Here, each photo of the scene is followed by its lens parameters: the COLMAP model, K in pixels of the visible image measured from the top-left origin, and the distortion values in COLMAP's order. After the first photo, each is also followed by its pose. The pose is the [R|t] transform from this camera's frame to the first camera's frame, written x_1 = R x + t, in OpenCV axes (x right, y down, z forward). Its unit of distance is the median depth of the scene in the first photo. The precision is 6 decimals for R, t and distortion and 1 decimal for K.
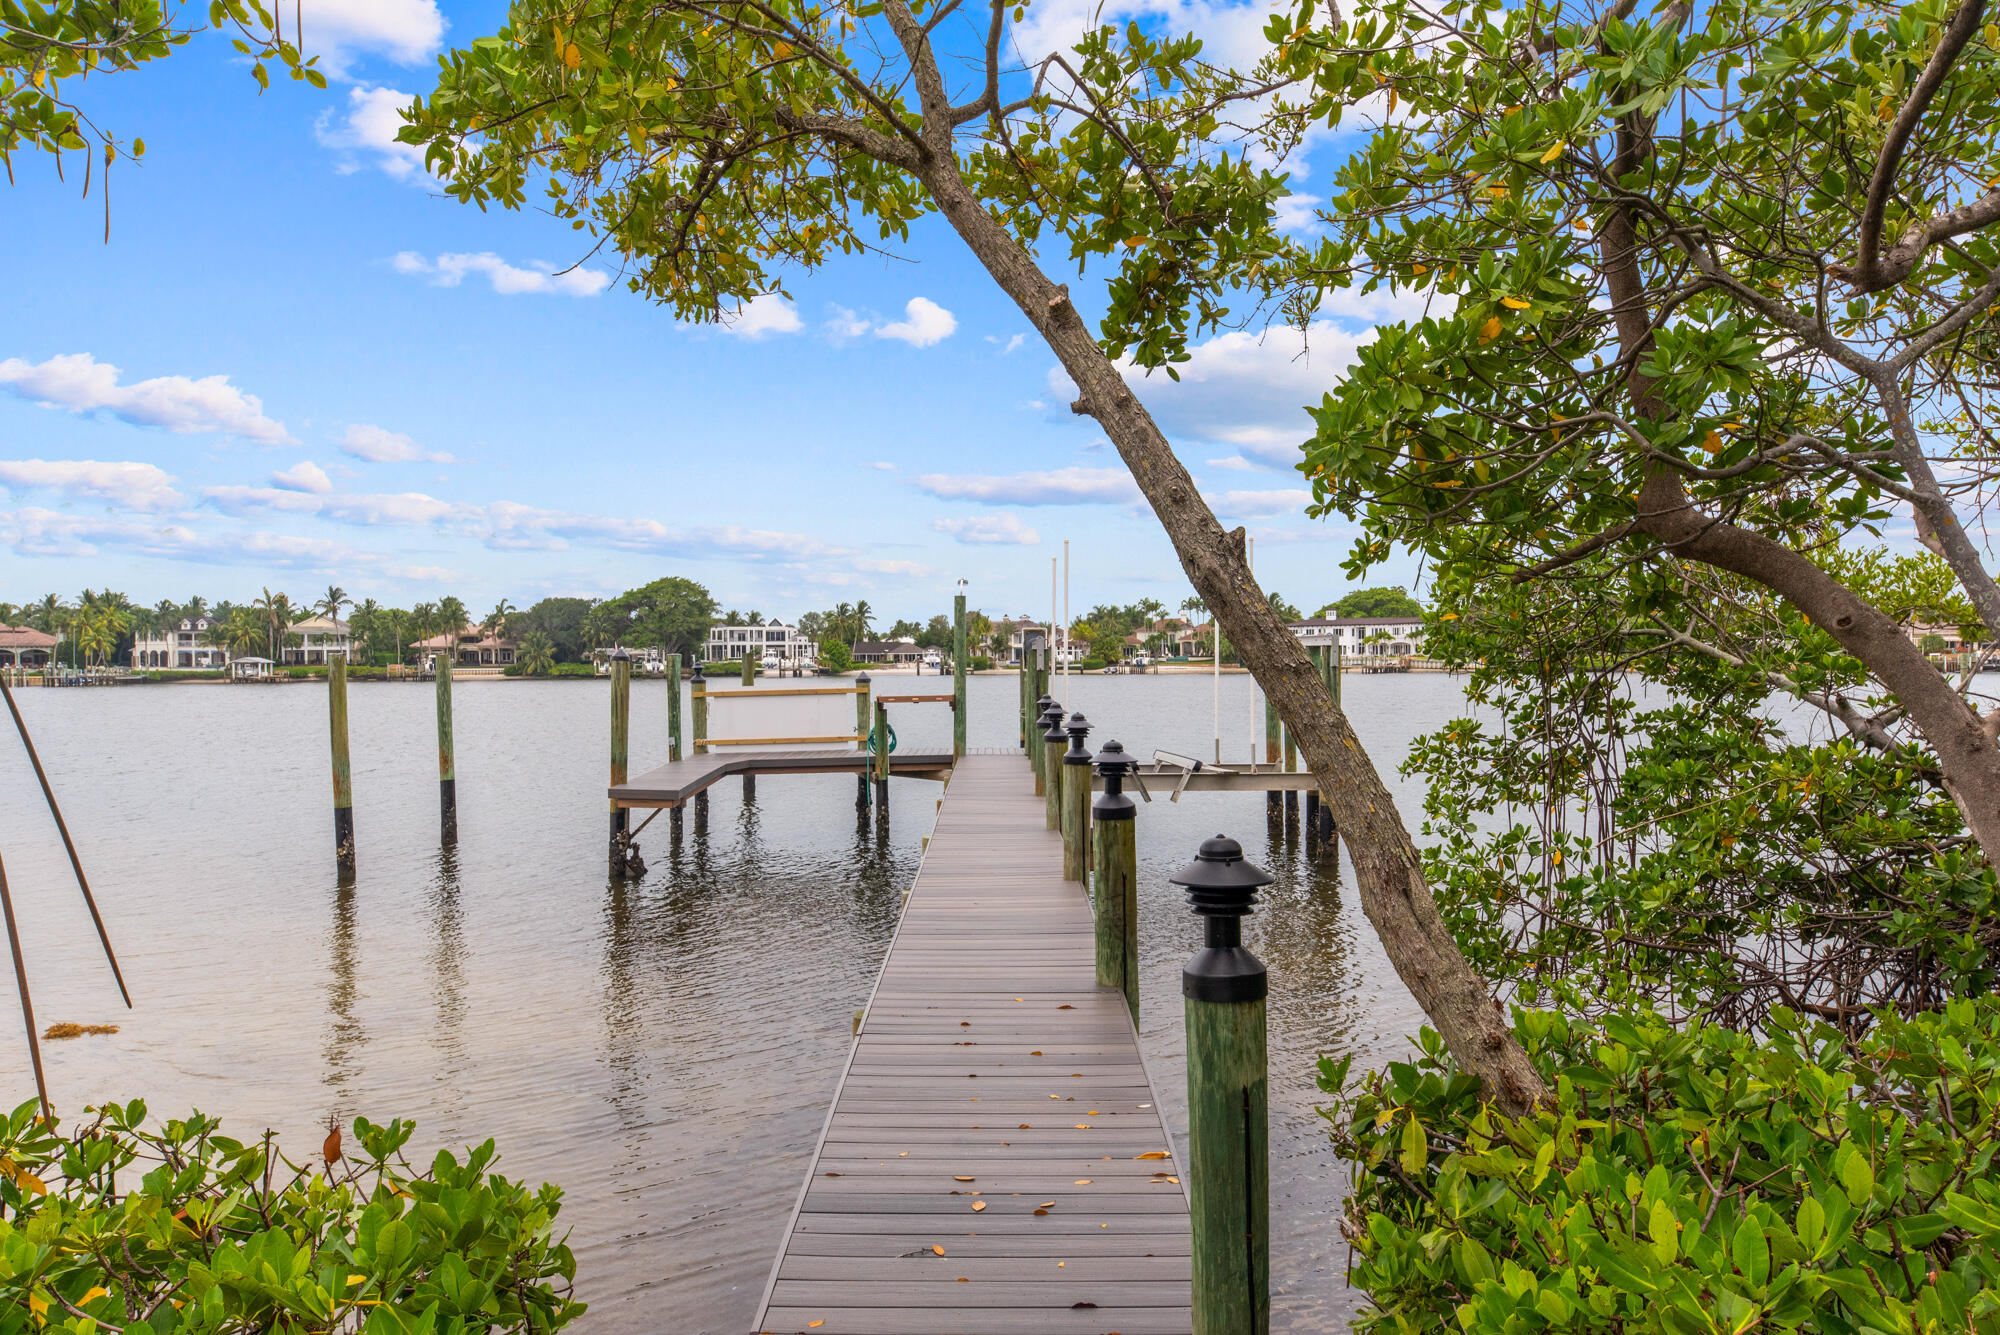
lens RADIAL K [[1370.3, 0, 1000.0], [0, 1370.3, 667.5], [0, 0, 1]] dist [-0.008819, 0.005640]
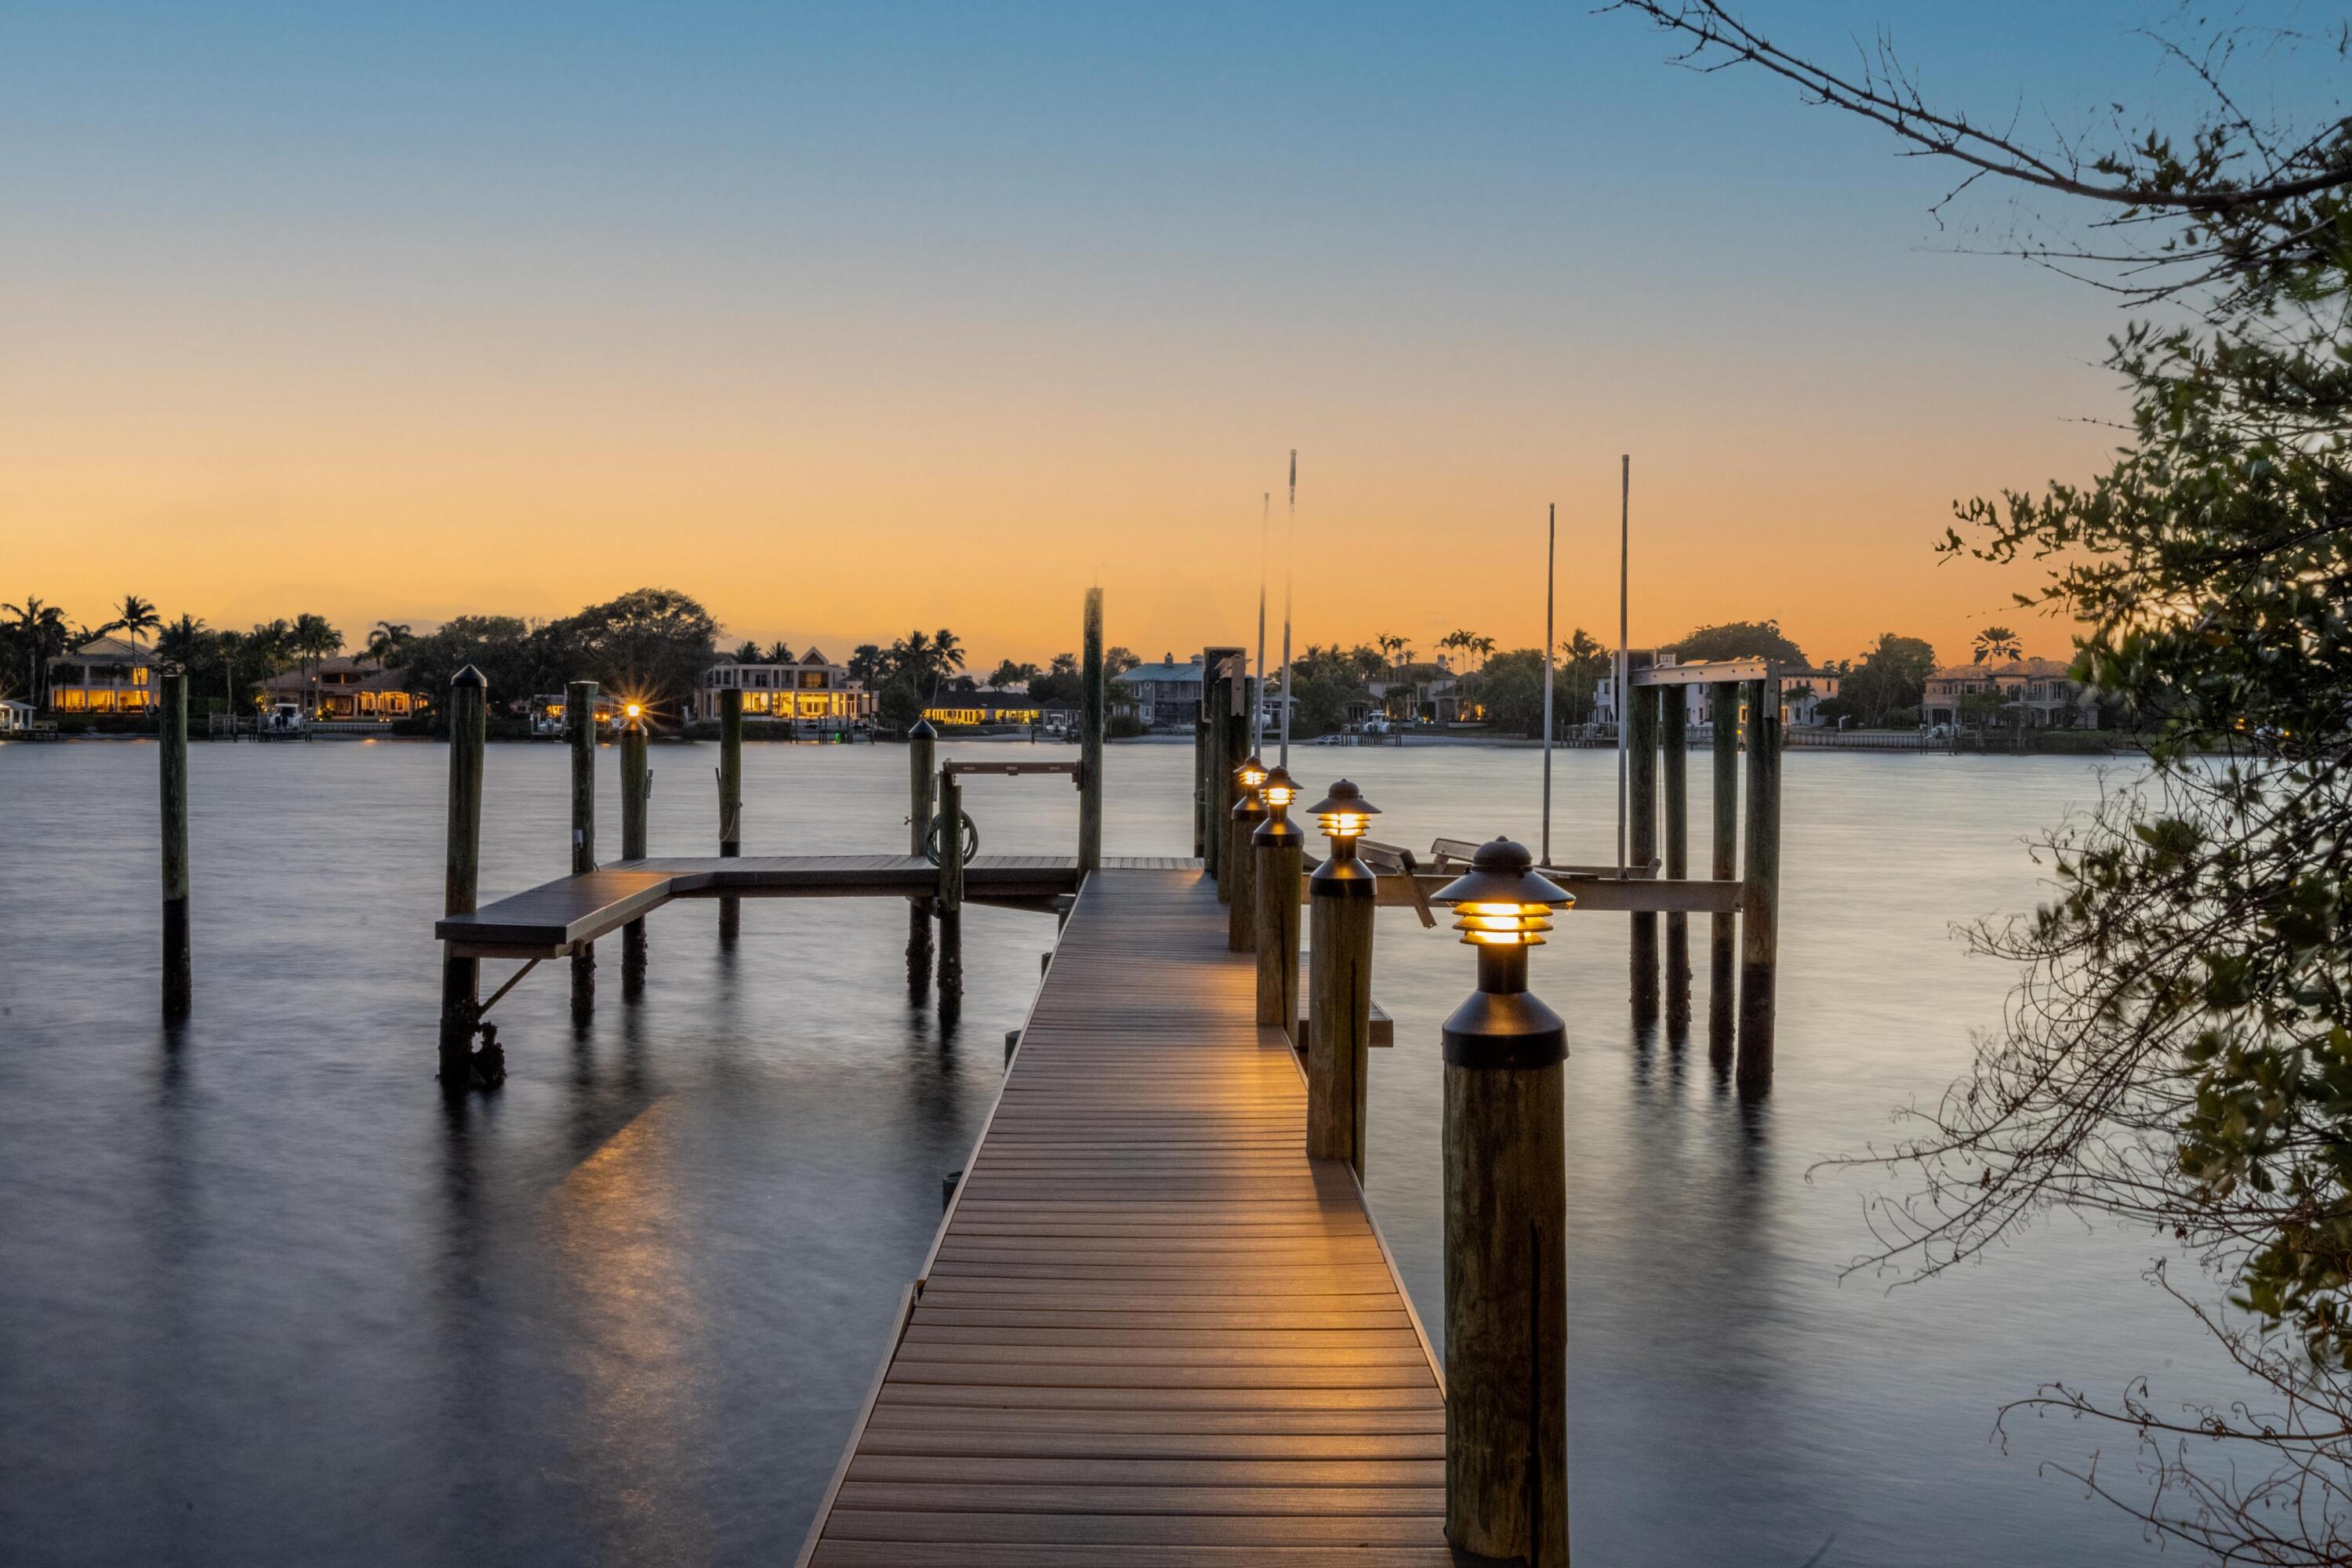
lens RADIAL K [[1611.5, 0, 1176.0], [0, 1611.5, 784.0], [0, 0, 1]] dist [-0.008819, 0.005640]
pose [[0.999804, 0.014253, 0.013736, -0.002814], [-0.014432, 0.999811, 0.012995, 0.018454], [-0.013548, -0.013191, 0.999821, 0.310054]]
